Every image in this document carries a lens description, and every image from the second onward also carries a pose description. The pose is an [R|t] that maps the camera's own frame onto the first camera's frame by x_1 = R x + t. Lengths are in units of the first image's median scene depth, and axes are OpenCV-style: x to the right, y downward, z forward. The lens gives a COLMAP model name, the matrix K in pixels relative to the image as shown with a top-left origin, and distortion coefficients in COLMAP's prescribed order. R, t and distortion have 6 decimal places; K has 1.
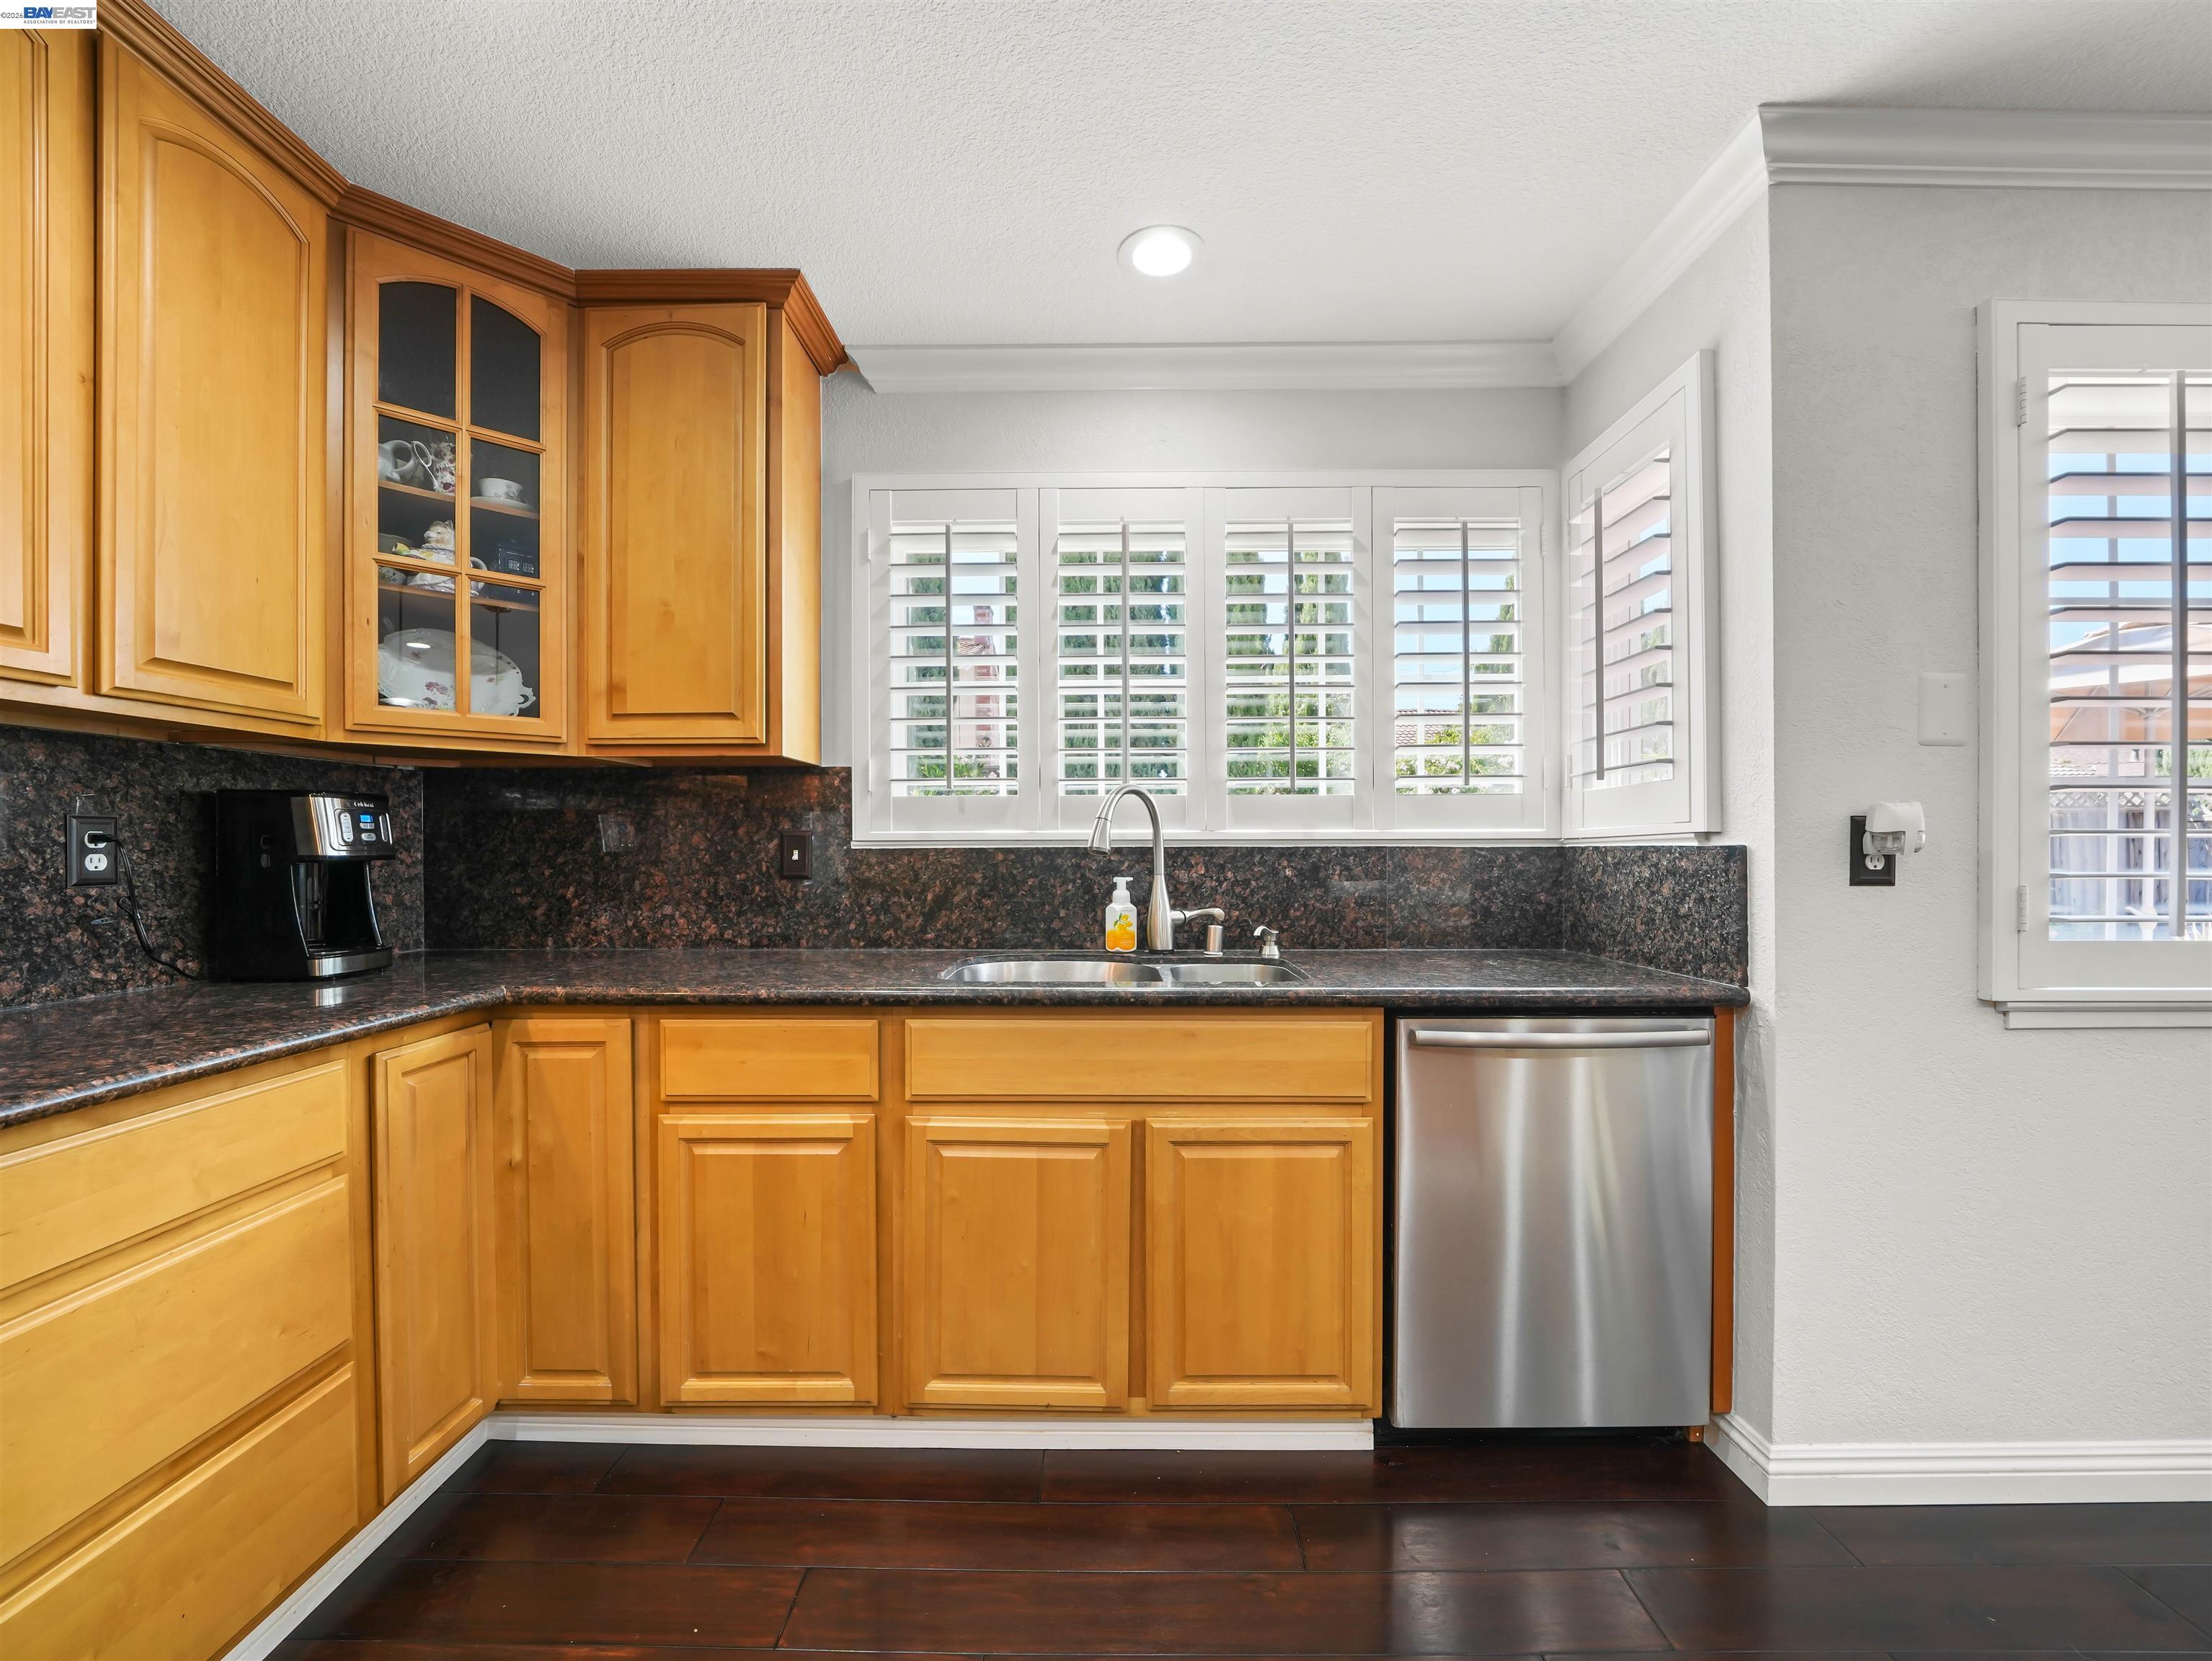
lens RADIAL K [[917.8, 0, 1098.3], [0, 917.8, 848.0], [0, 0, 1]] dist [-0.023073, 0.000855]
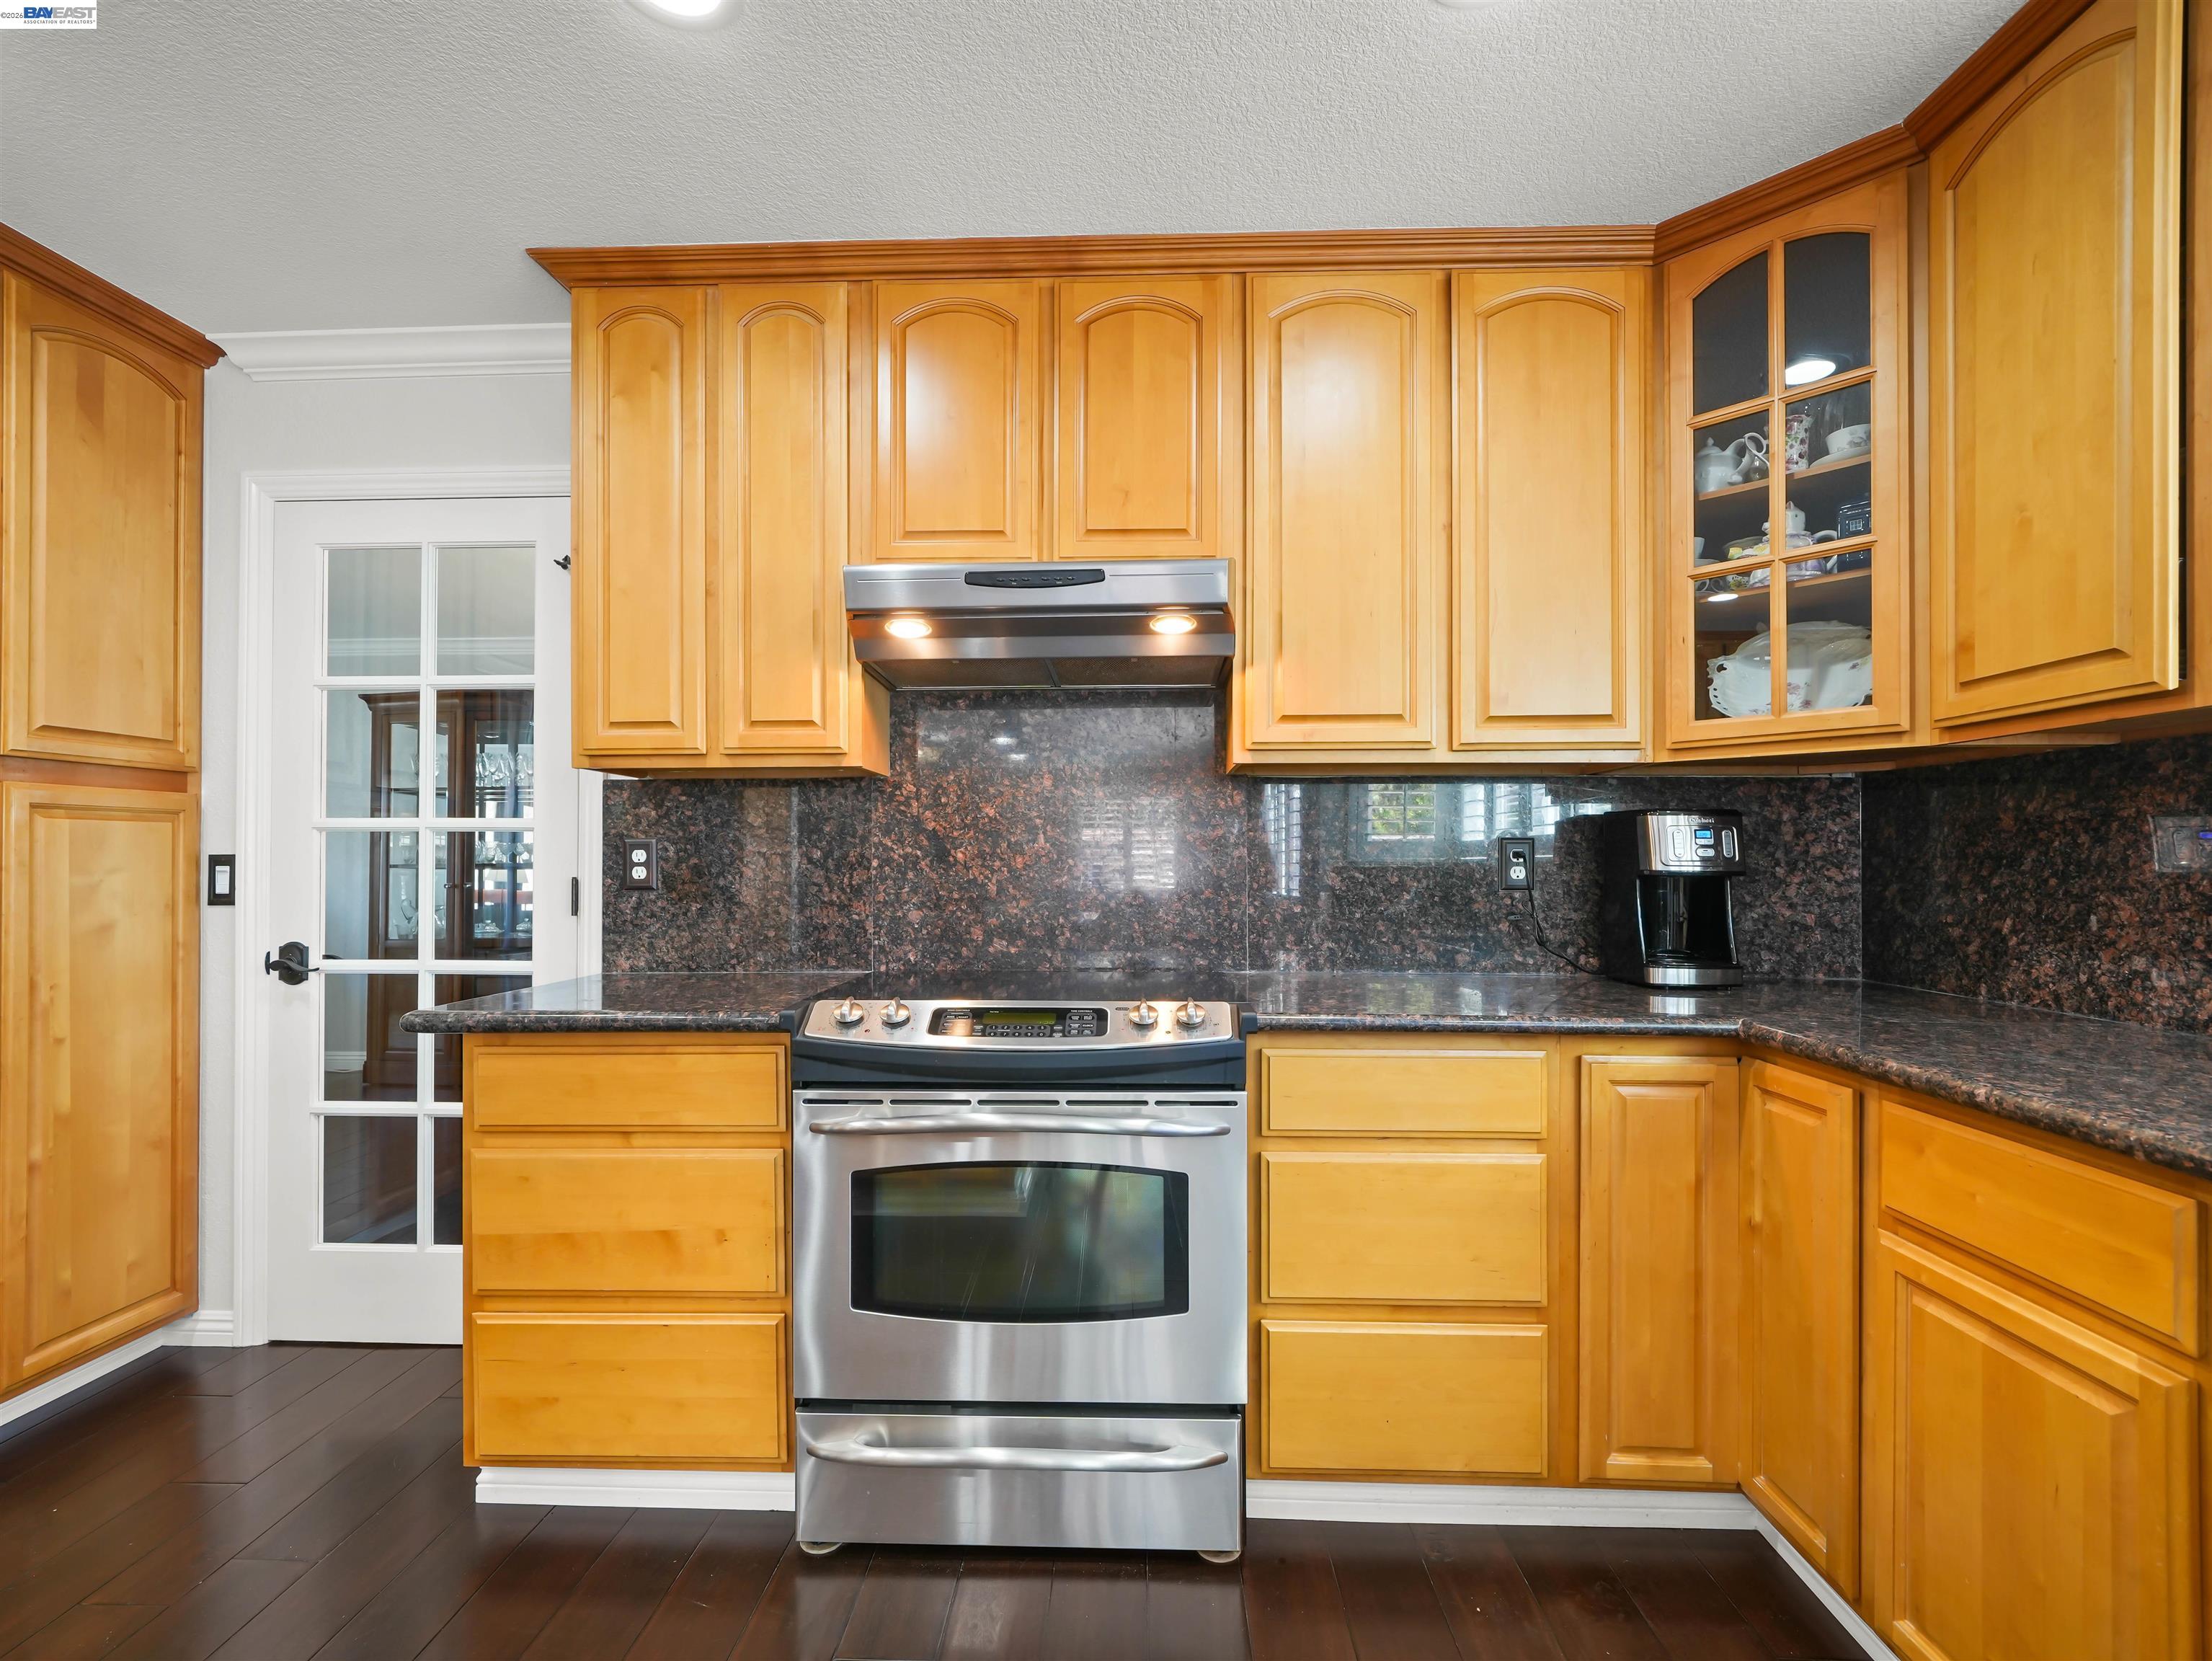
lens RADIAL K [[997.6, 0, 1084.8], [0, 997.6, 851.1], [0, 0, 1]] dist [-0.003528, 0.002013]
pose [[-0.048173, -0.006260, -0.998819, 0.317534], [-0.006813, 0.999959, -0.005938, -0.002419], [0.998816, 0.006519, -0.048214, 0.357180]]
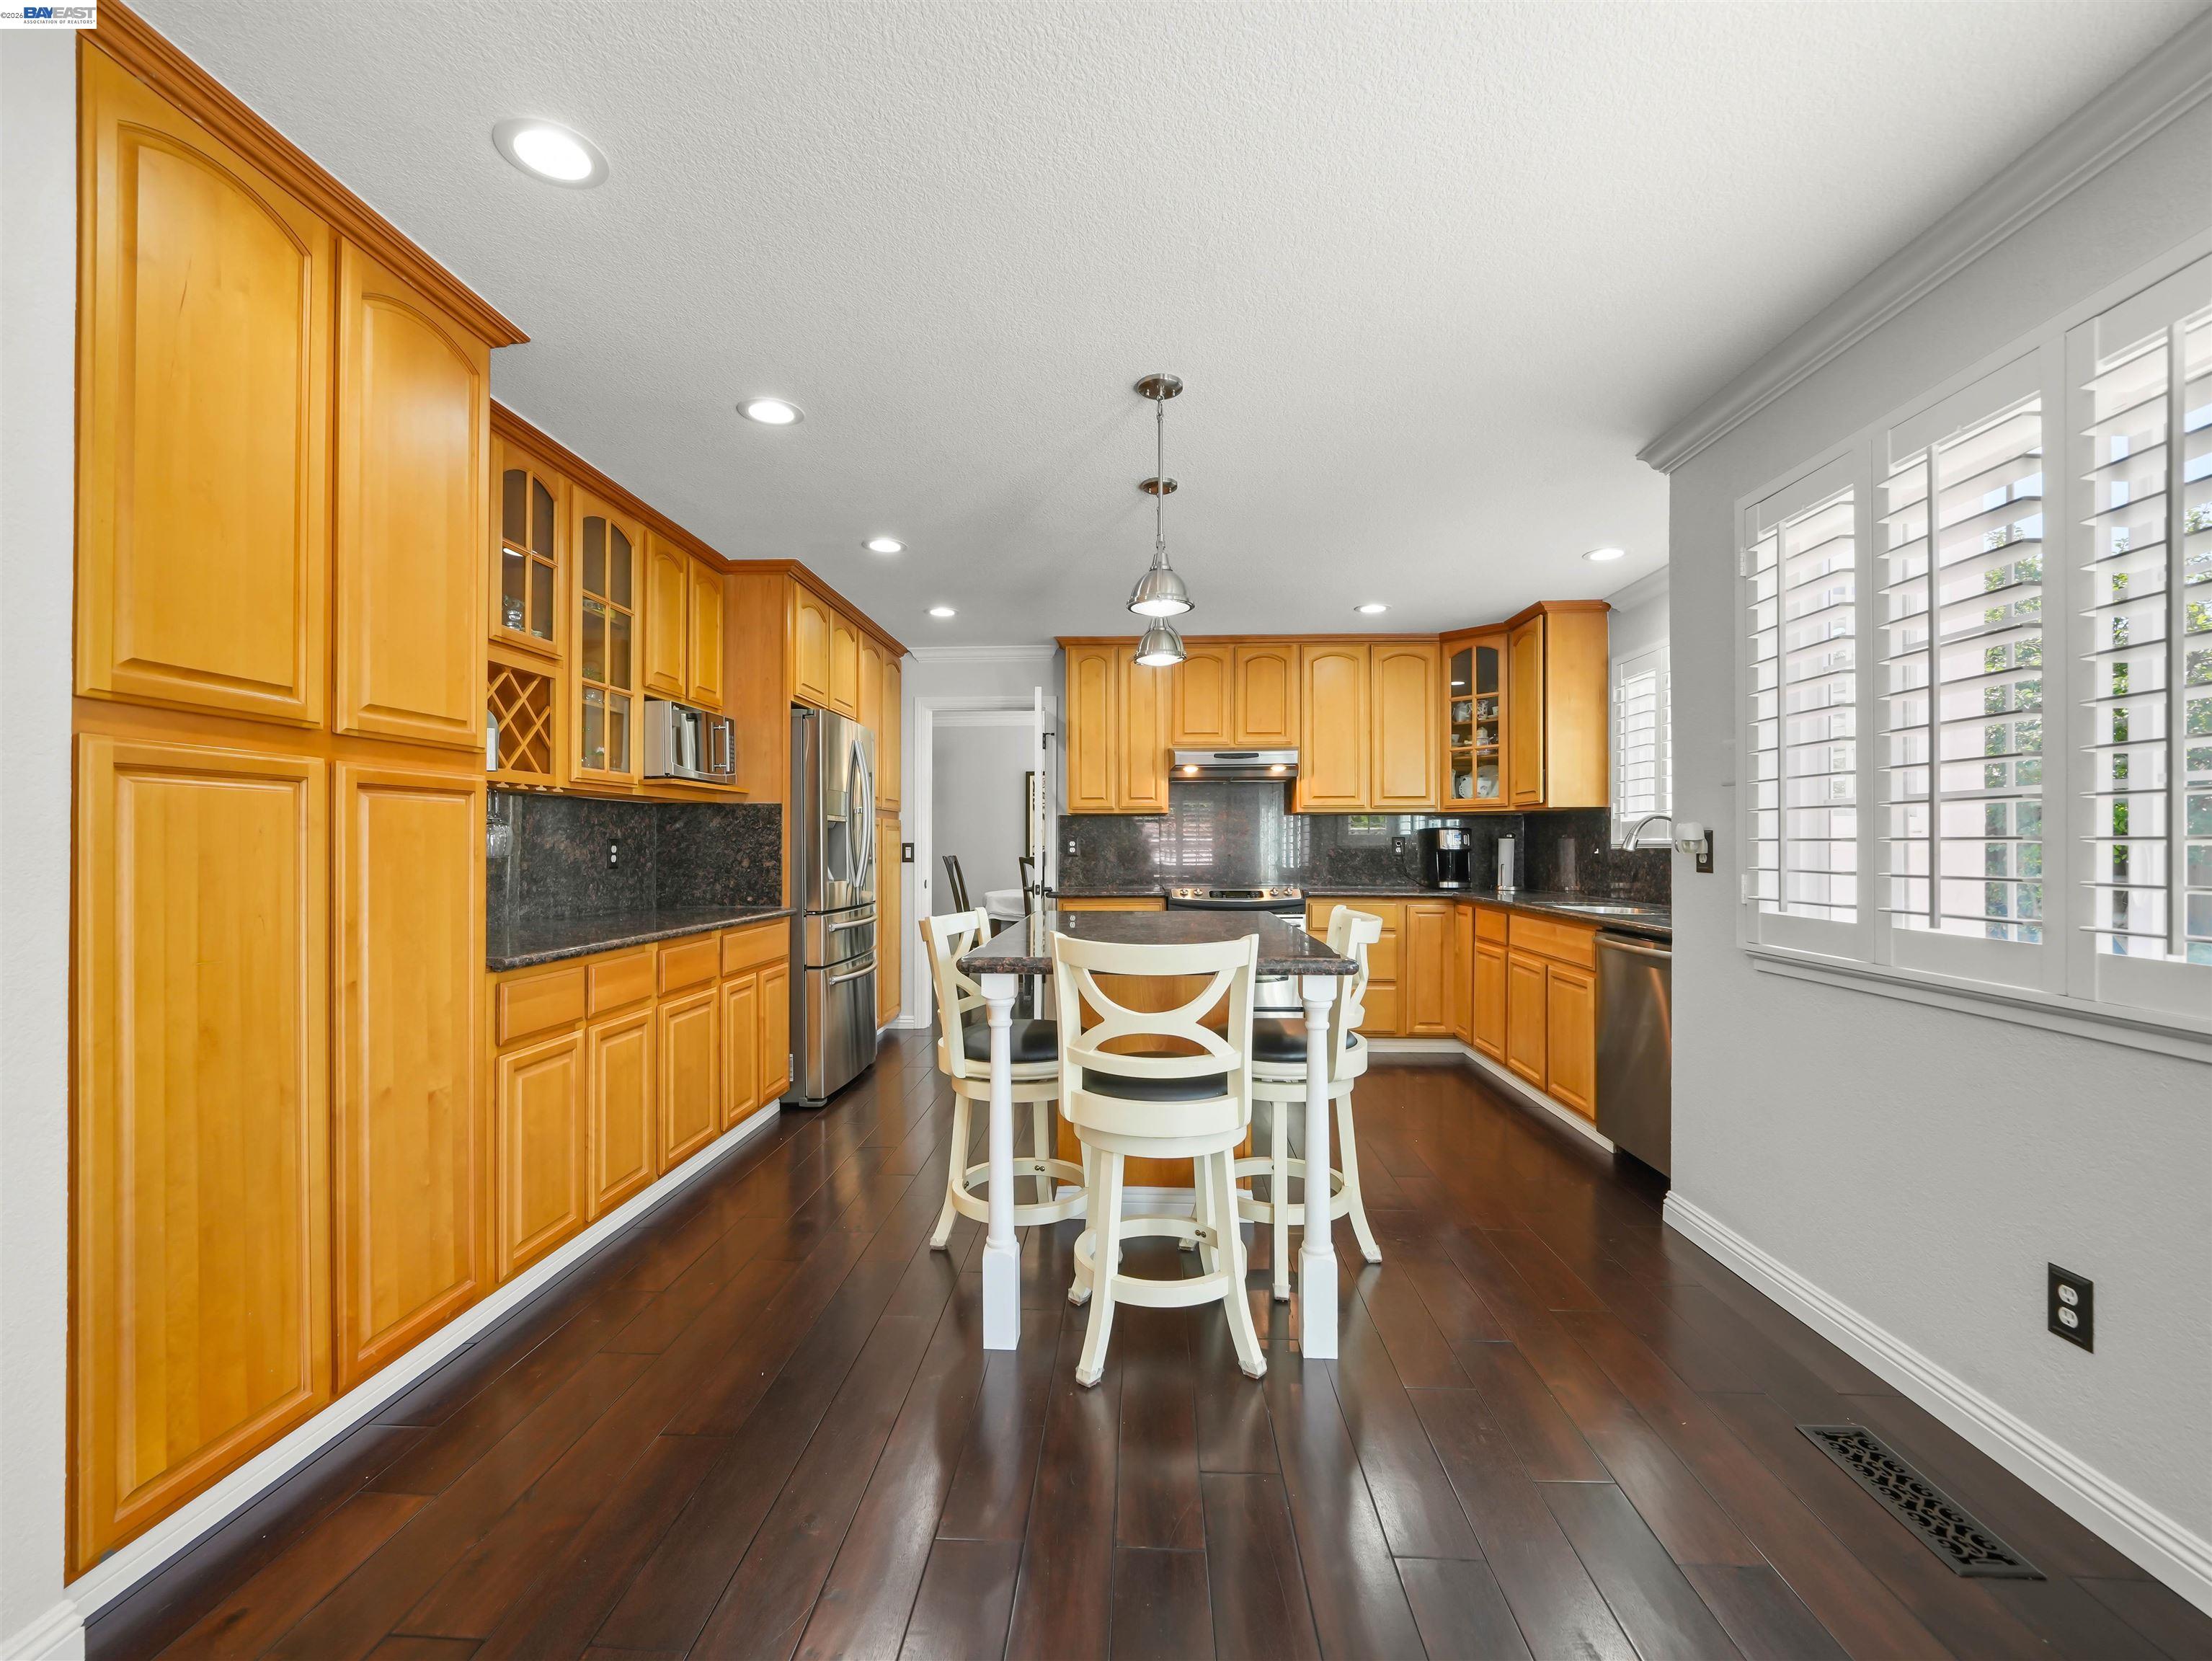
lens RADIAL K [[917.8, 0, 1076.5], [0, 917.8, 842.6], [0, 0, 1]] dist [-0.023073, 0.000855]
pose [[-0.068259, 0.001702, -0.997666, 2.178102], [-0.006118, 0.999979, 0.002124, -0.009616], [0.997649, 0.006249, -0.068247, -0.032780]]
